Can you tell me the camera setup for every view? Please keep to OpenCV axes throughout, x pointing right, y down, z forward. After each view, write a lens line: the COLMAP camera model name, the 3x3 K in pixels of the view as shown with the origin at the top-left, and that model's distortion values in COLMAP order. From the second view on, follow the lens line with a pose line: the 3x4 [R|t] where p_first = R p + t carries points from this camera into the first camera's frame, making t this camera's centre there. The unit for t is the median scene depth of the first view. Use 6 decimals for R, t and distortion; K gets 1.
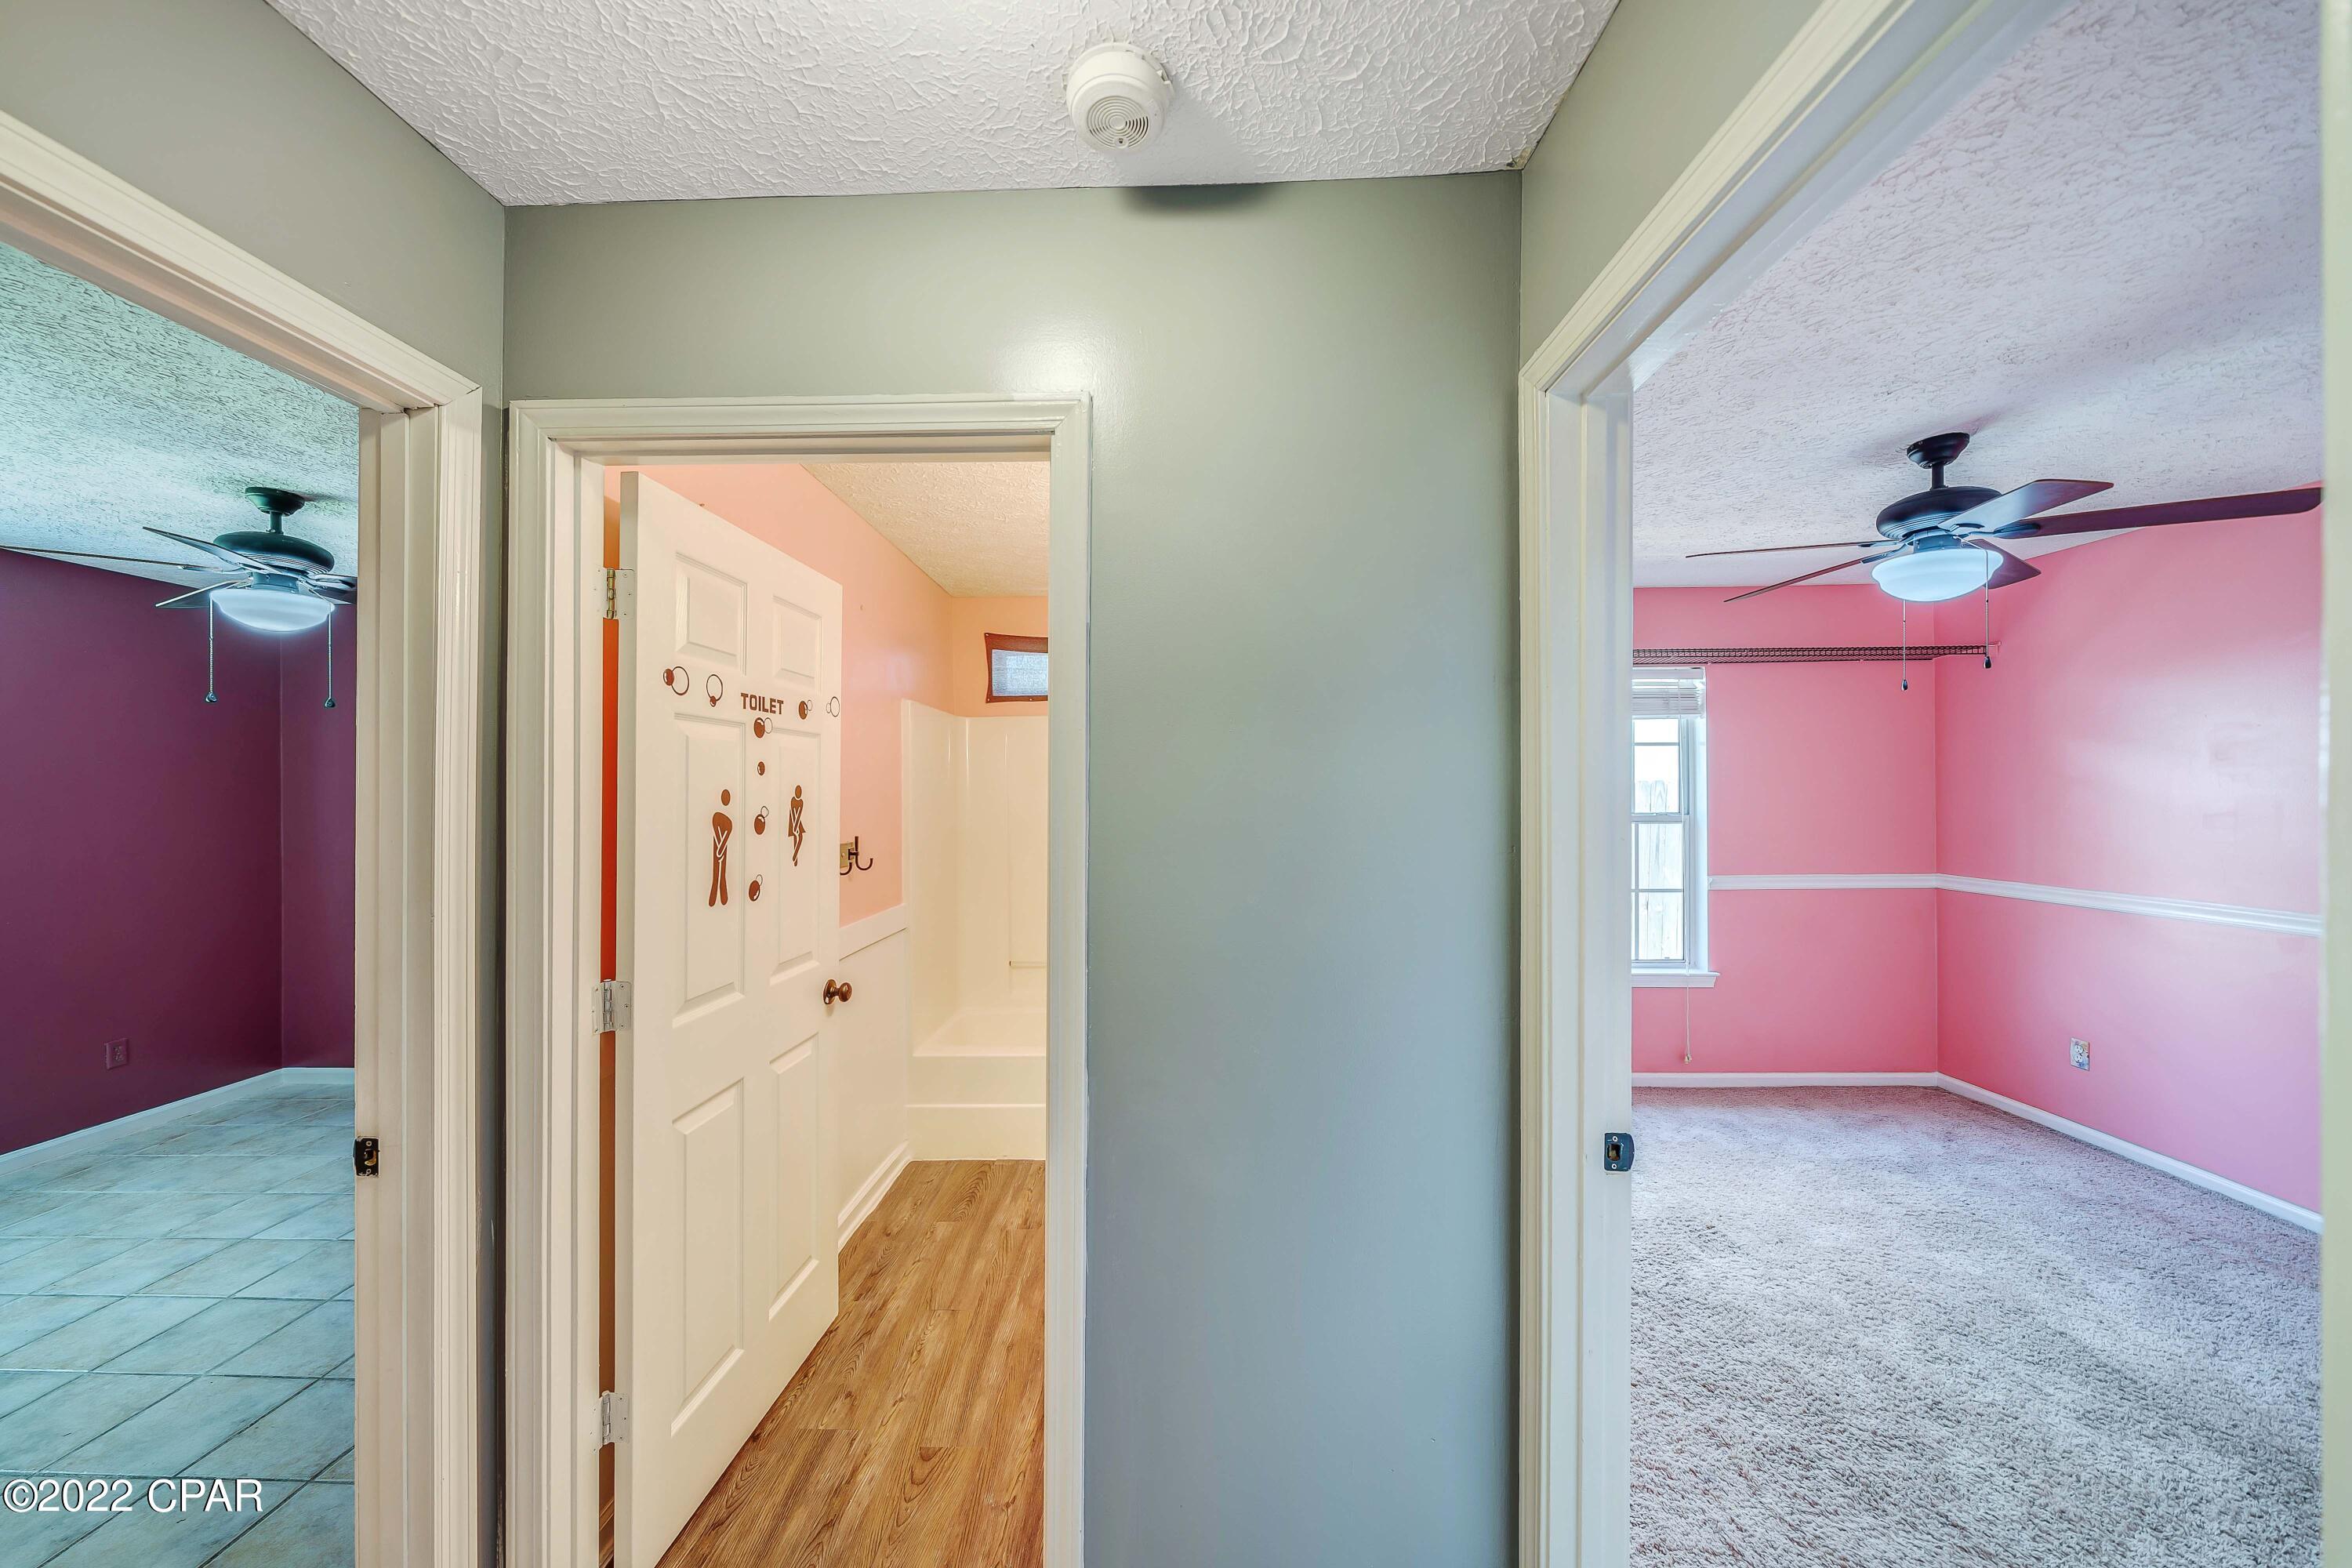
lens RADIAL K [[818.6, 0, 1166.6], [0, 818.6, 796.8], [0, 0, 1]] dist [-0.003170, -0.000219]
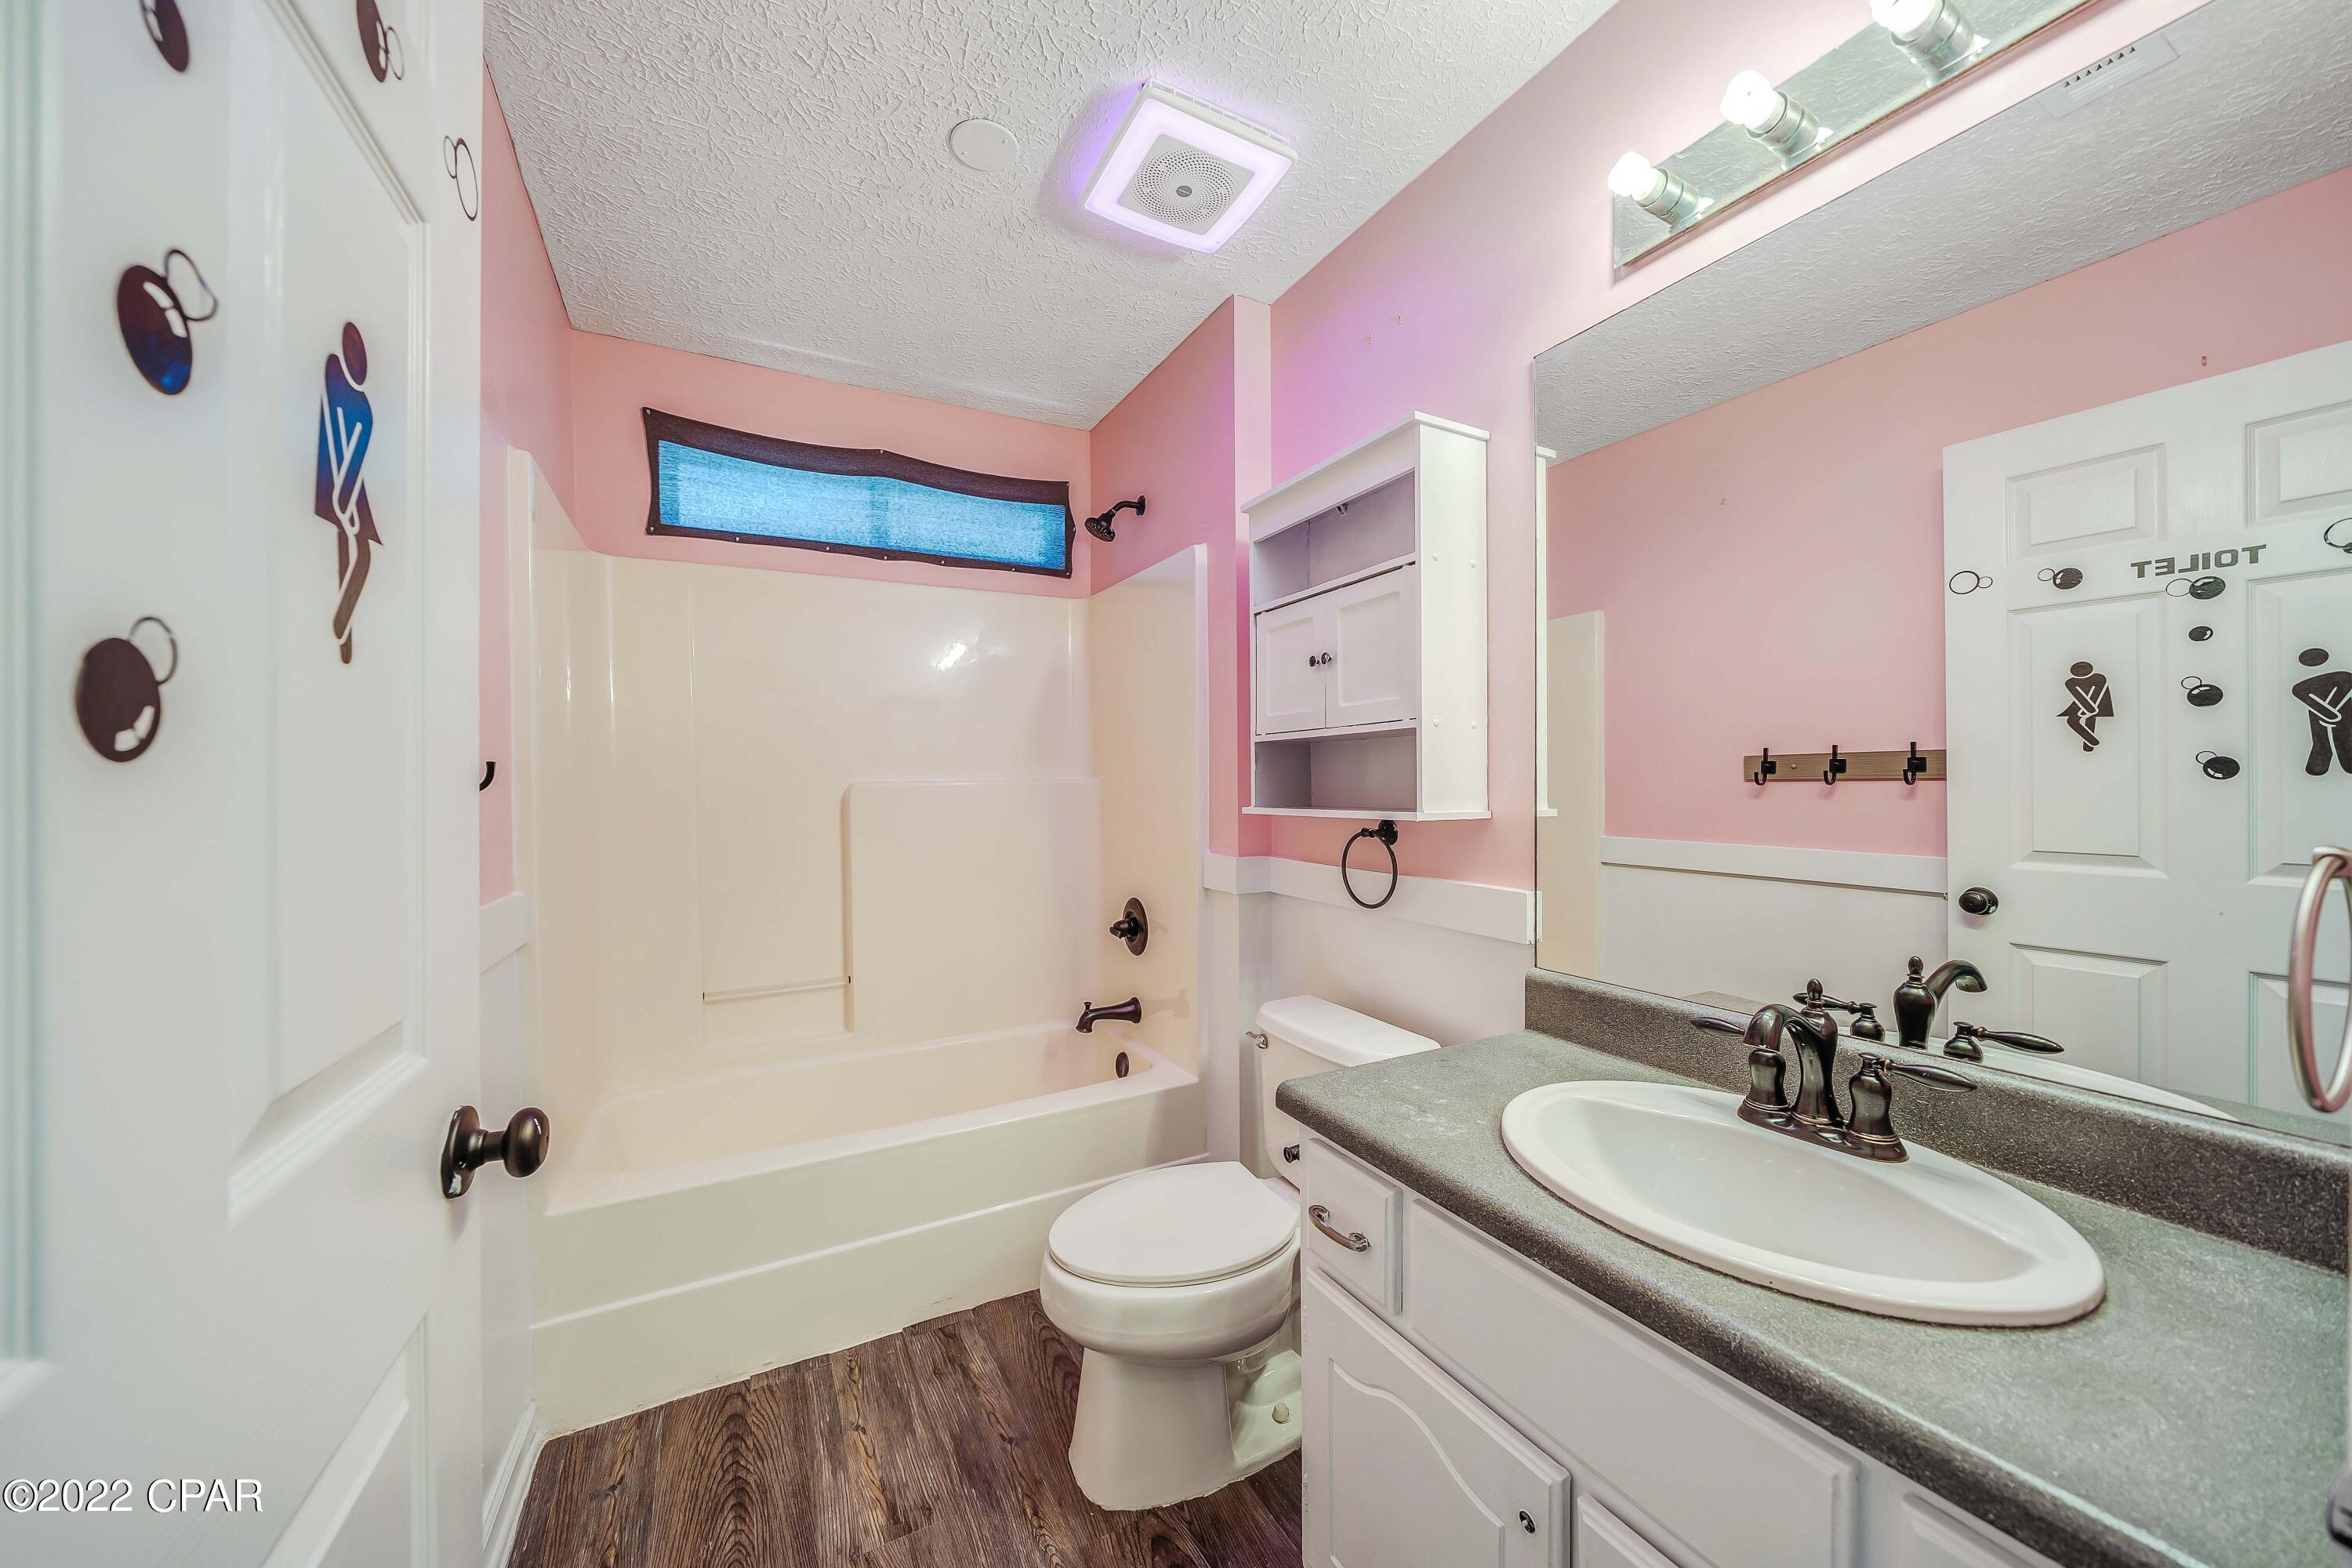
lens RADIAL K [[818.6, 0, 1153.7], [0, 818.6, 792.1], [0, 0, 1]] dist [-0.003170, -0.000219]
pose [[0.879542, -0.008952, 0.475738, -0.646914], [0.007993, 0.999960, 0.004039, 0.218784], [-0.475755, 0.000250, 0.879578, 1.226611]]
